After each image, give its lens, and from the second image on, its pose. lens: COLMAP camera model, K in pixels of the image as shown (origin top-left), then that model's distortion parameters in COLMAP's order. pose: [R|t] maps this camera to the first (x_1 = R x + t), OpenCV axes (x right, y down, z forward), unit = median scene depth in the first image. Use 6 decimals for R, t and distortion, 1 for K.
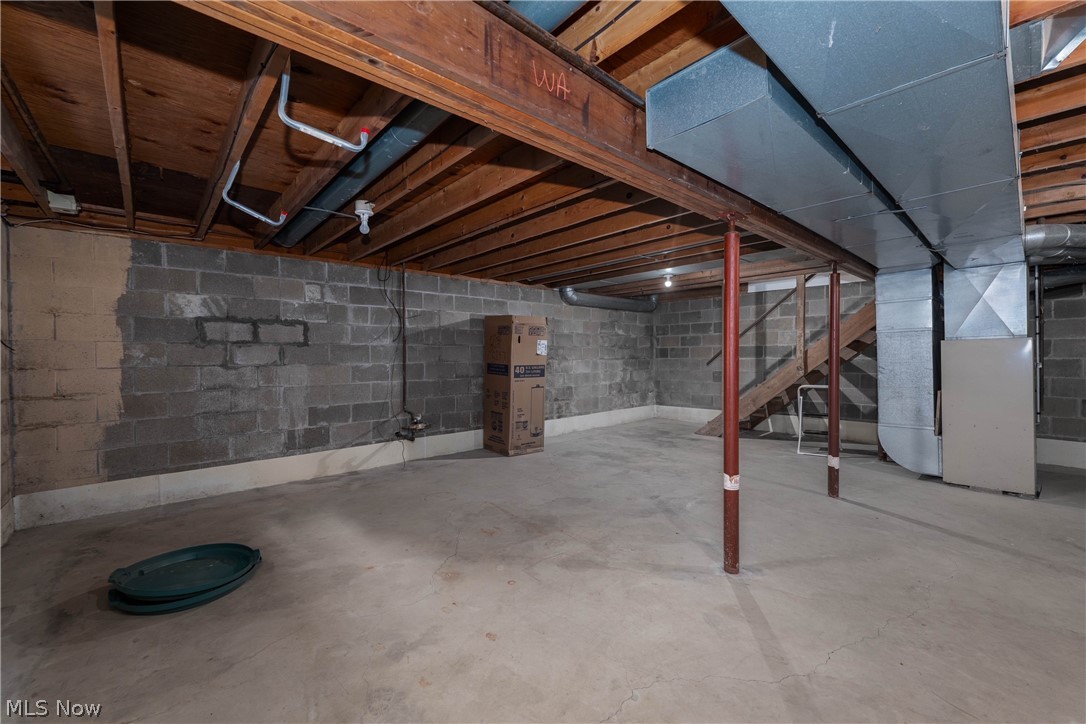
lens RADIAL K [[439.8, 0, 542.4], [0, 439.8, 356.8], [0, 0, 1]] dist [0.000705, -0.000042]
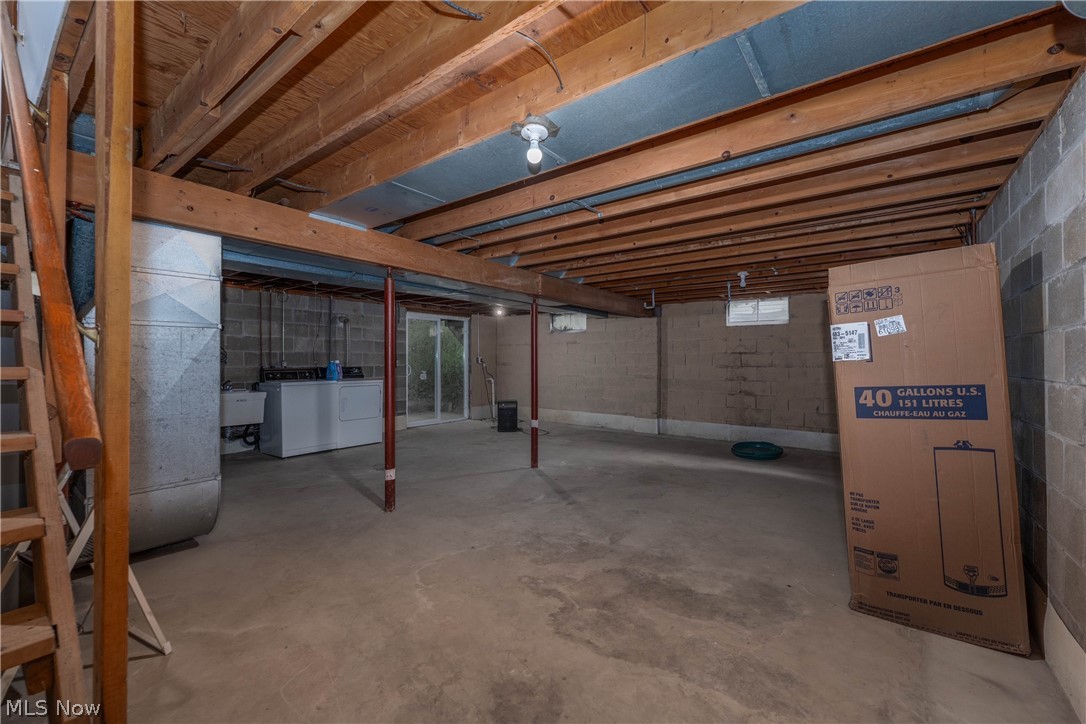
lens RADIAL K [[457.7, 0, 540.1], [0, 457.7, 364.2], [0, 0, 1]] dist [-0.000246, -0.000132]
pose [[-0.982688, 0.005785, -0.185180, 0.536137], [0.004041, 0.999944, 0.009793, -0.009023], [0.185226, 0.008875, -0.982656, 2.084820]]
